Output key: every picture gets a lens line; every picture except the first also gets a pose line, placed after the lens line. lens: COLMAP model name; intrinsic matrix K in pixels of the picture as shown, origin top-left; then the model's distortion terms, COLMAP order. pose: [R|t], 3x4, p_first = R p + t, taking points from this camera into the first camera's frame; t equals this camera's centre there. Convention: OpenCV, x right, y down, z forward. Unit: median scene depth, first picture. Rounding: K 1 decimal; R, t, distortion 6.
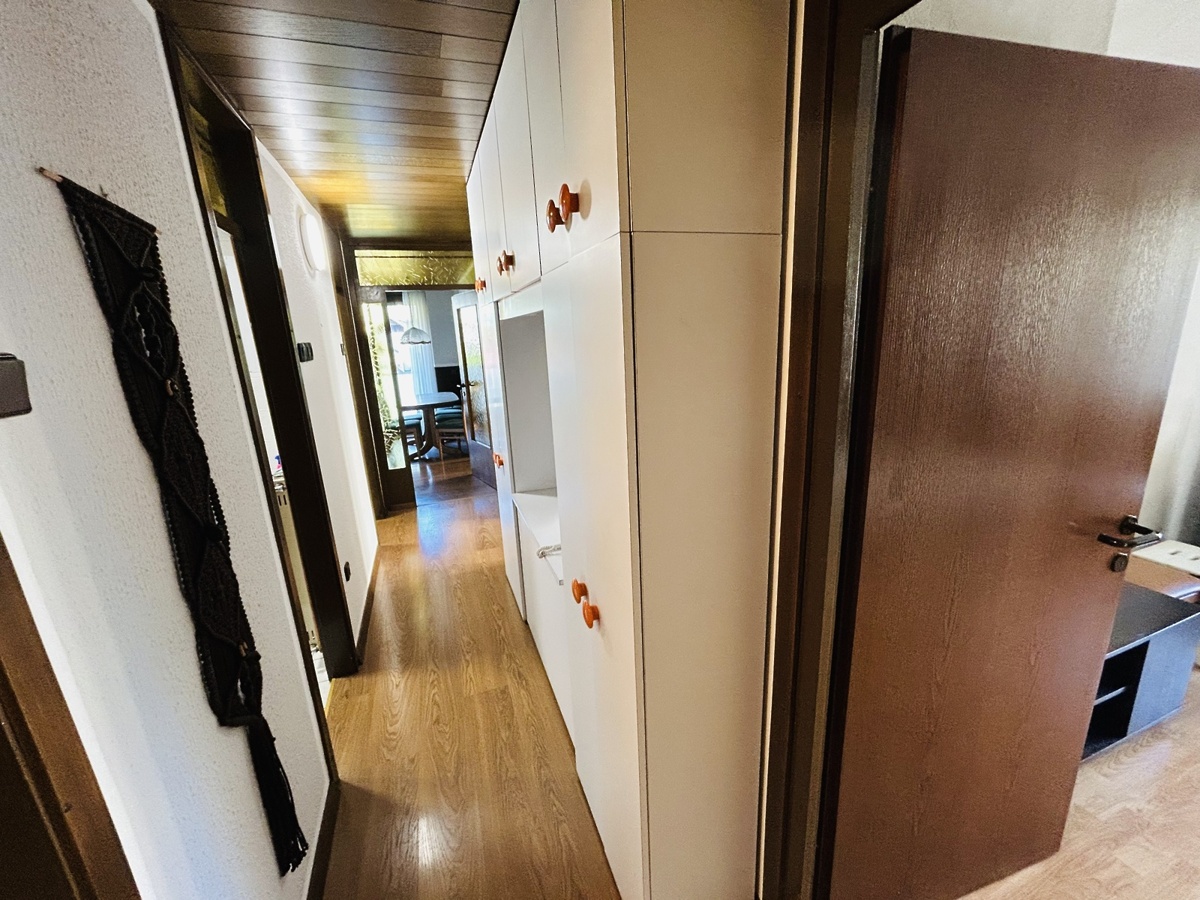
lens RADIAL K [[484.8, 0, 599.0], [0, 484.8, 450.0], [0, 0, 1]] dist [-0.003971, 0.002537]
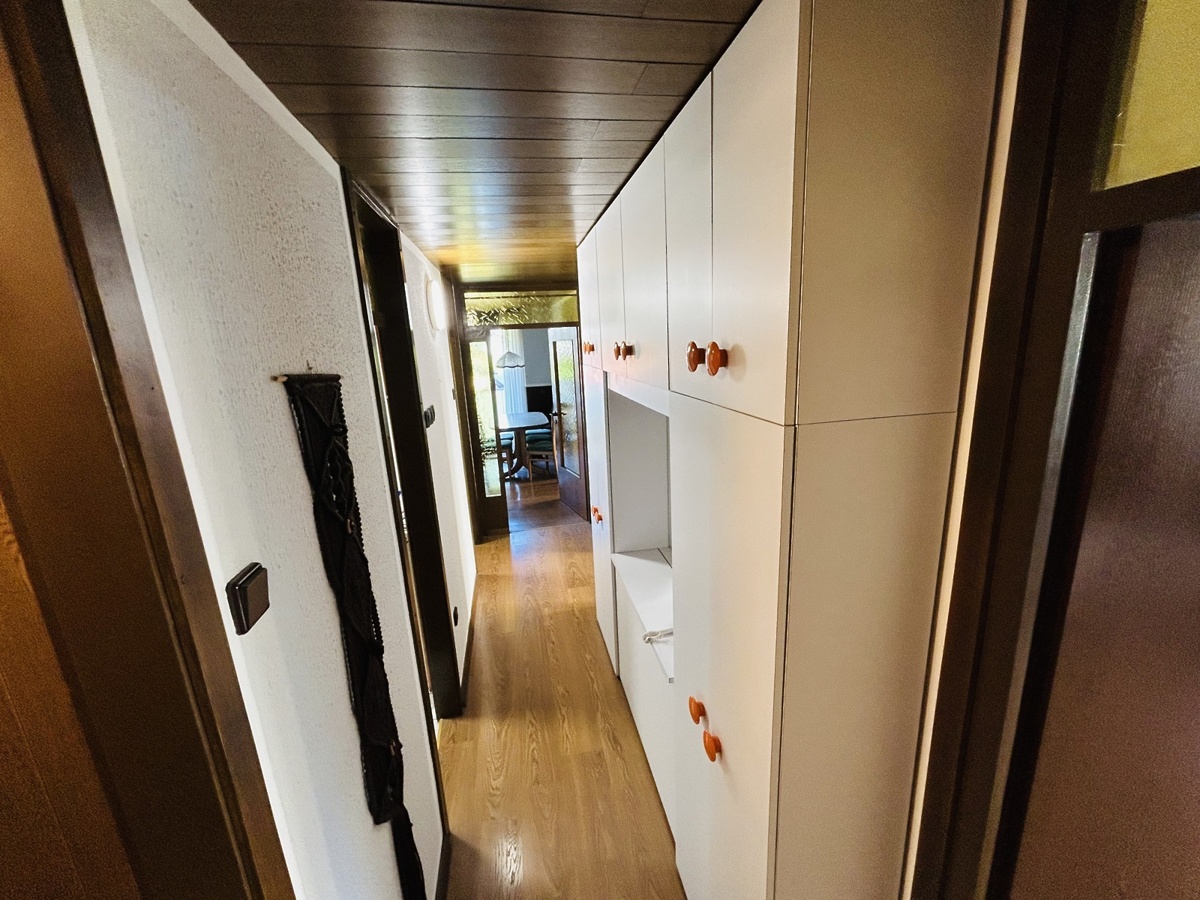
lens RADIAL K [[484.8, 0, 599.0], [0, 484.8, 450.0], [0, 0, 1]] dist [-0.003971, 0.002537]
pose [[0.987126, 0.035774, -0.155892, -0.052509], [-0.036870, 0.999312, -0.004139, -0.116831], [0.155637, 0.009834, 0.987765, -0.008104]]
